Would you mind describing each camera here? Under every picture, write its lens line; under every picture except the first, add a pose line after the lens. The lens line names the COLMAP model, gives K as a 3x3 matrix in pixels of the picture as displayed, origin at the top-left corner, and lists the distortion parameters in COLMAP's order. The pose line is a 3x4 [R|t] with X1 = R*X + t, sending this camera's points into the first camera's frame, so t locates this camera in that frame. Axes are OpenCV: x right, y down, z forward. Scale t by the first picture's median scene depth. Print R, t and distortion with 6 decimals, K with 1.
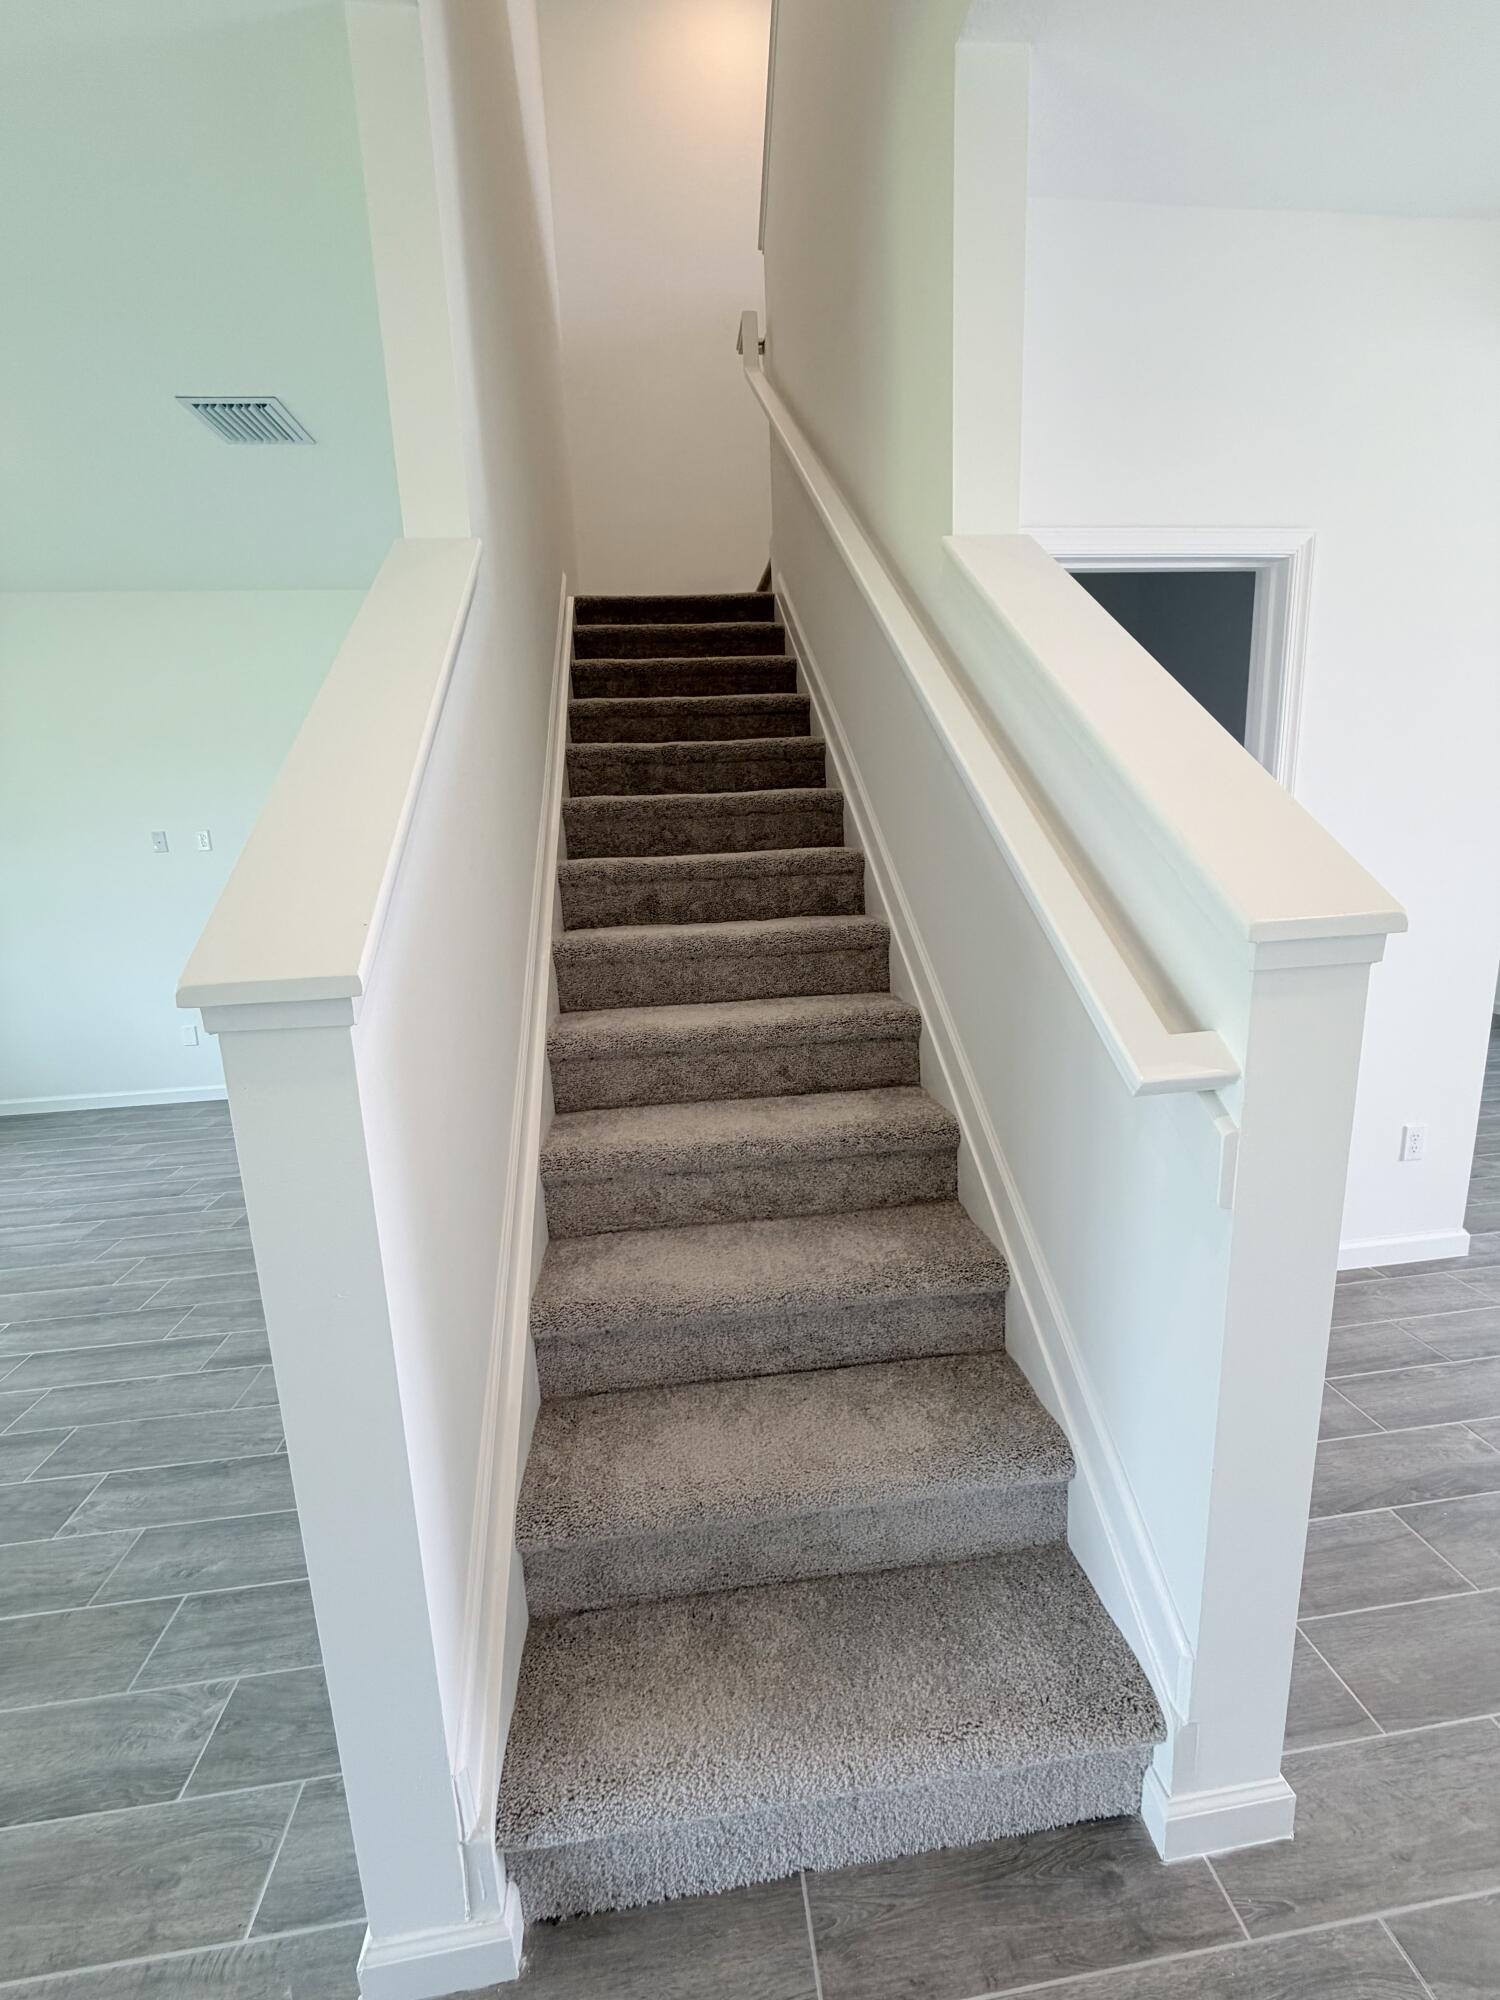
lens RADIAL K [[795.6, 0, 749.8], [0, 795.6, 1004.6], [0, 0, 1]] dist [0.000038, -0.000200]
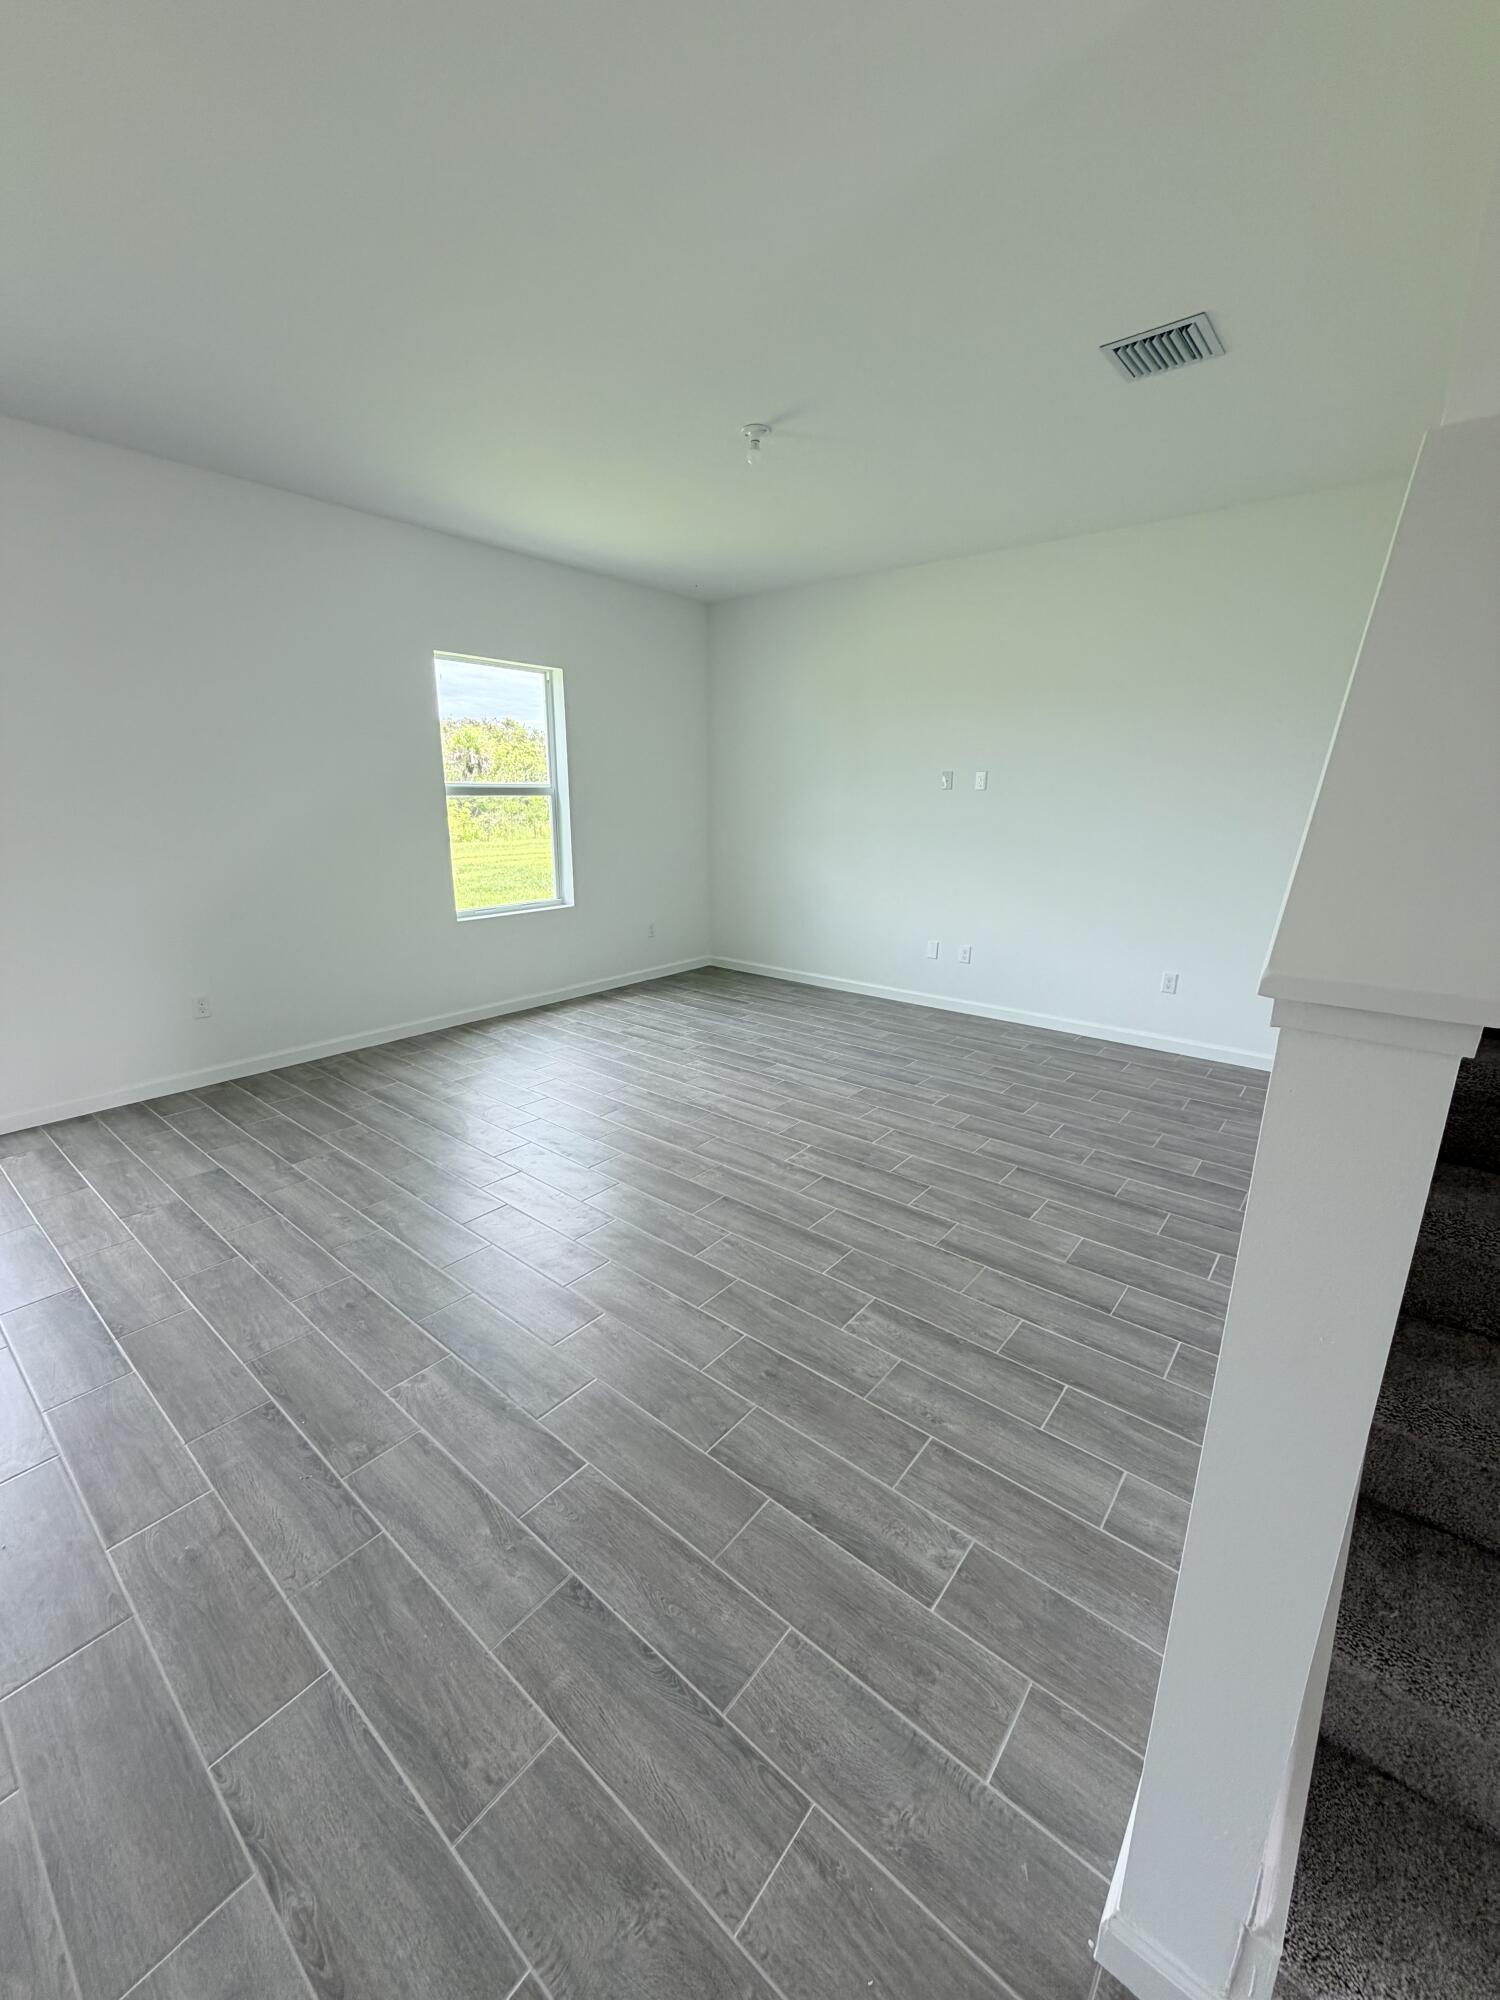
lens RADIAL K [[795.6, 0, 748.3], [0, 795.6, 1004.8], [0, 0, 1]] dist [0.000038, -0.000200]
pose [[0.688642, 0.231014, -0.687317, -0.155339], [-0.181982, 0.972616, 0.144573, -0.003801], [0.701893, 0.025521, 0.711825, -0.034711]]
